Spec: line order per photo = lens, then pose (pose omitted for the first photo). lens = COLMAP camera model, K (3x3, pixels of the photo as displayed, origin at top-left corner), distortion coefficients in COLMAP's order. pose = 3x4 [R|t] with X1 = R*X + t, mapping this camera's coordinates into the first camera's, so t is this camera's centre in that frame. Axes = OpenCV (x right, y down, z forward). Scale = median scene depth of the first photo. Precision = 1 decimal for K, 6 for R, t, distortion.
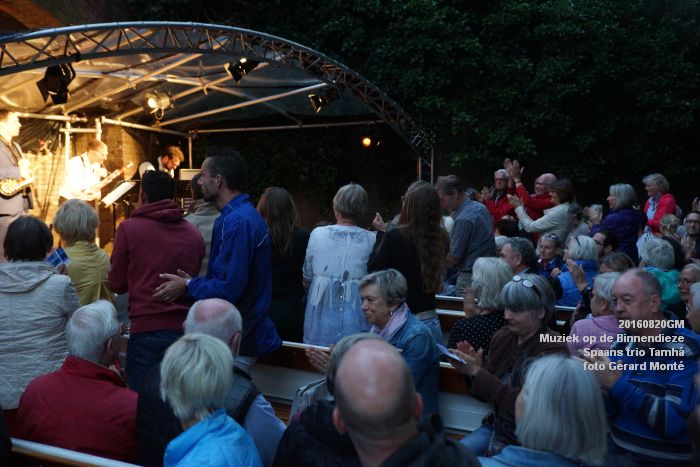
lens RADIAL K [[781.4, 0, 372.0], [0, 781.4, 235.2], [0, 0, 1]] dist [0.012317, 0.000000]
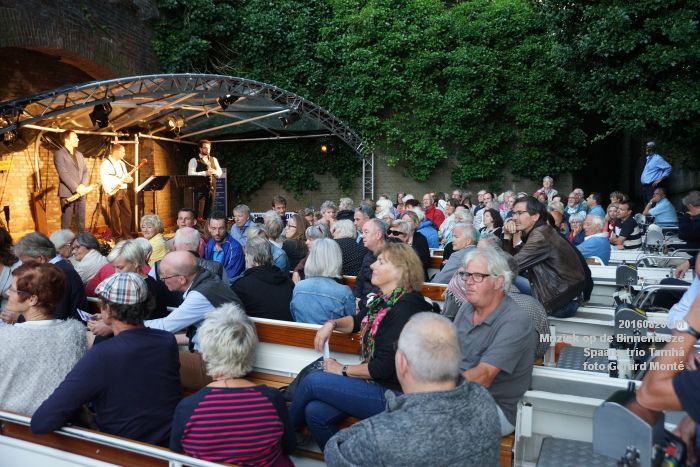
lens RADIAL K [[614.0, 0, 368.9], [0, 614.0, 236.6], [0, 0, 1]] dist [-0.073995, 0.070704]
pose [[1.000000, 0.000697, -0.000697, 0.086525], [-0.000677, 0.999620, 0.027558, 0.012179], [0.000716, -0.027557, 0.999620, -0.144777]]
